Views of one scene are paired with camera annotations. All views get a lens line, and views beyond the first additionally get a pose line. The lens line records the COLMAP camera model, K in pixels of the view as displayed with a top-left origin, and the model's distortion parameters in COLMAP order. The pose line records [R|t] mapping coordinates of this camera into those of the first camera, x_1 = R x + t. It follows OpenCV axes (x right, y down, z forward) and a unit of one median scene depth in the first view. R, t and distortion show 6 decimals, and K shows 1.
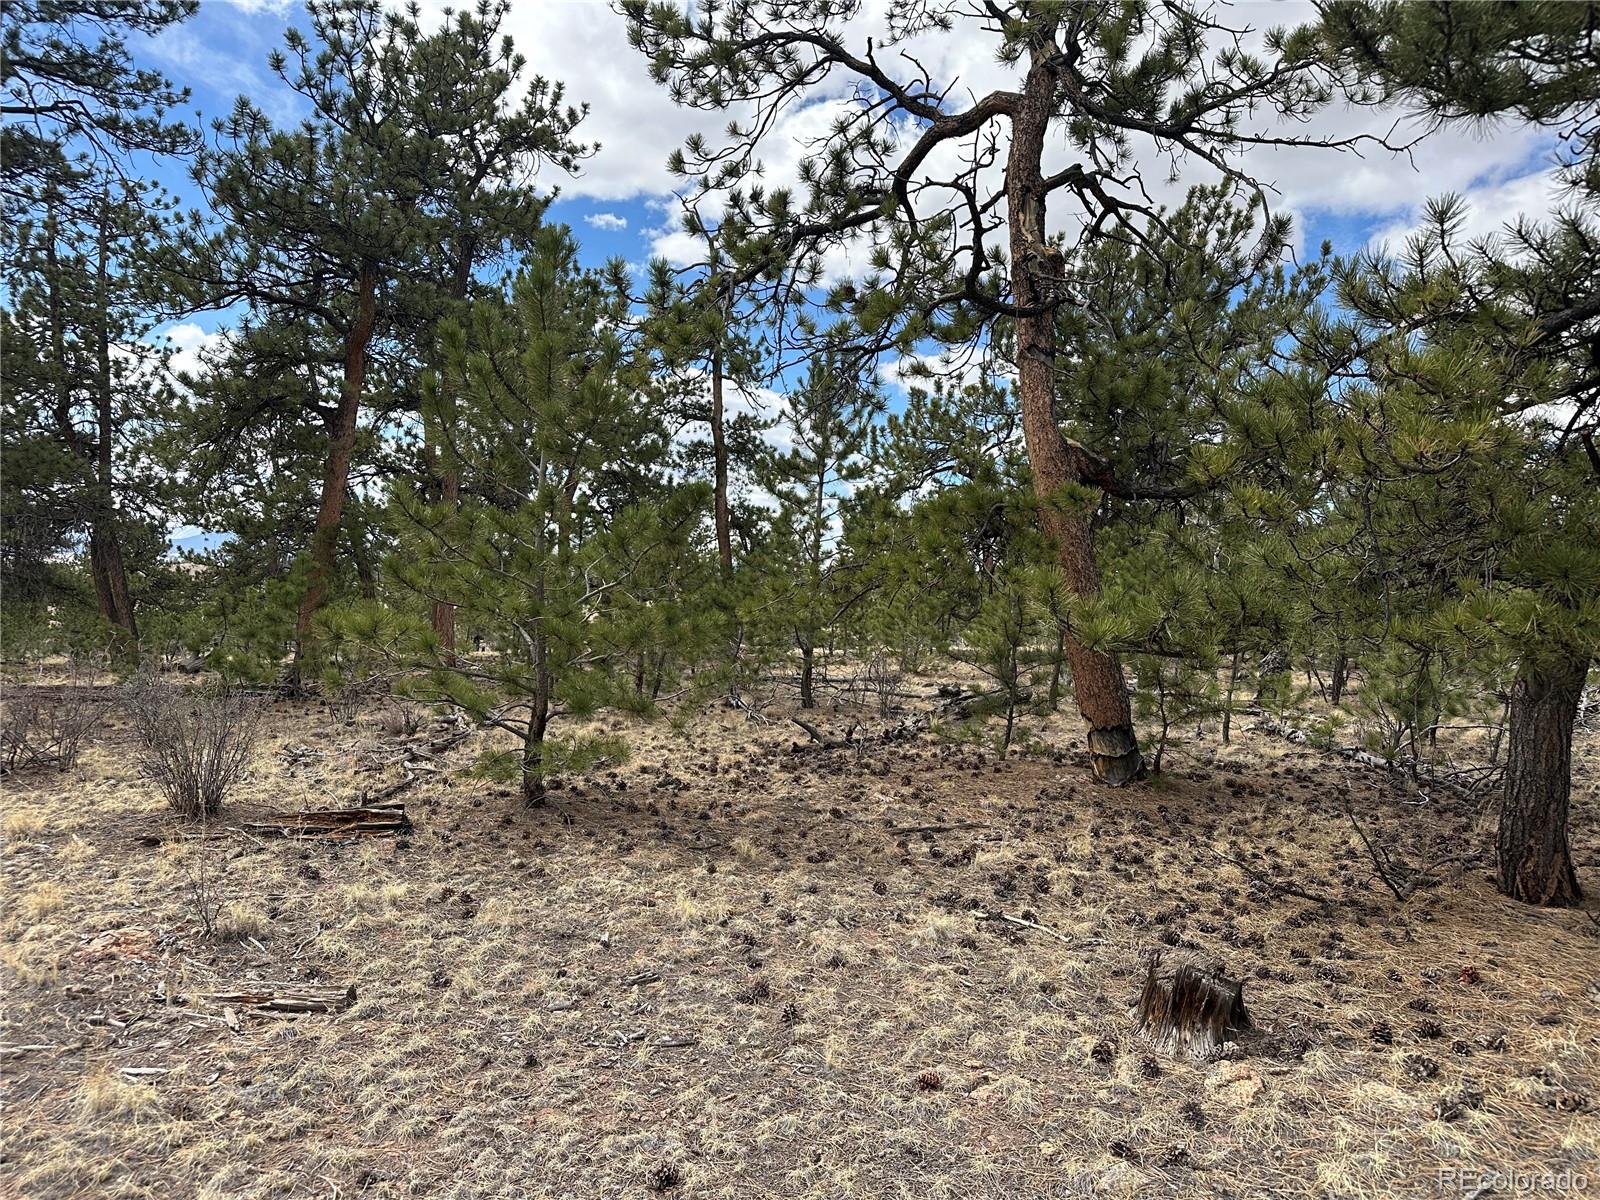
lens RADIAL K [[1151.8, 0, 809.3], [0, 1151.8, 594.1], [0, 0, 1]] dist [0.062564, -0.037681]
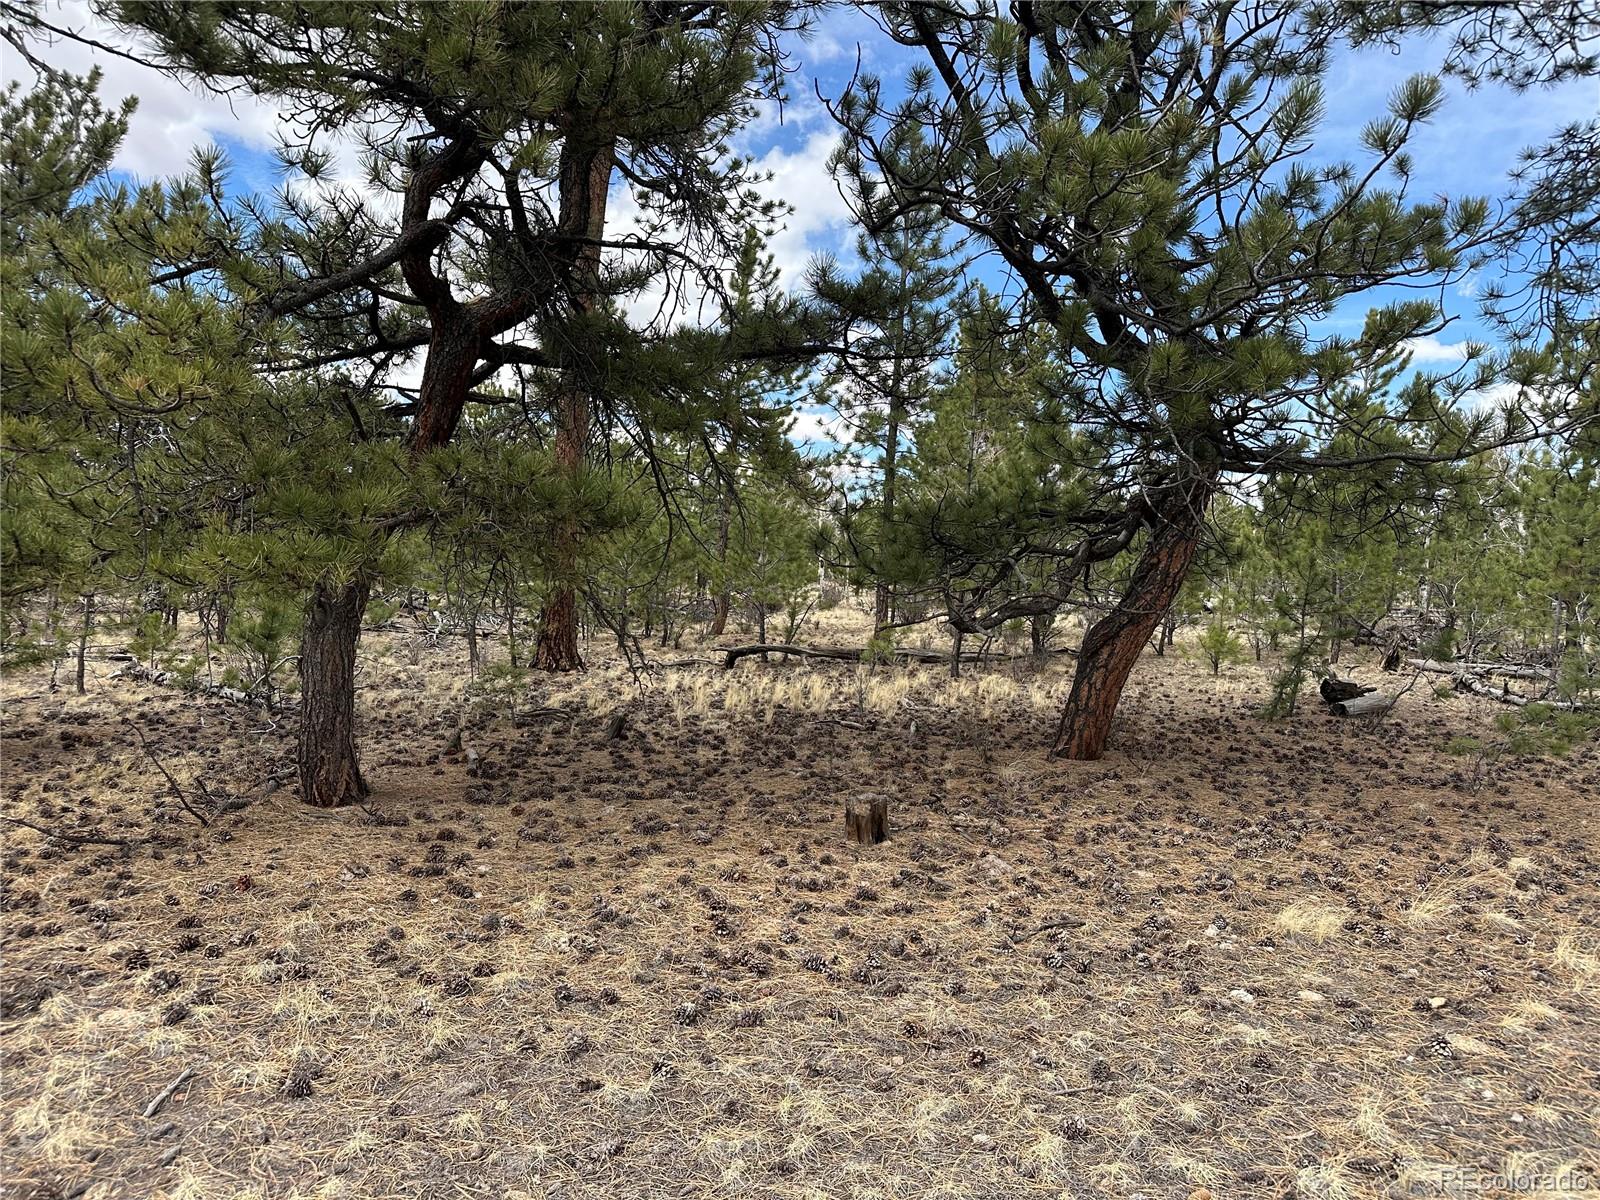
lens RADIAL K [[1151.8, 0, 809.3], [0, 1151.8, 594.1], [0, 0, 1]] dist [0.062564, -0.037681]
pose [[0.679141, -0.037615, 0.733044, 0.105036], [-0.000471, 0.998664, 0.051681, 0.000782], [-0.734008, -0.035443, 0.678215, -0.085899]]
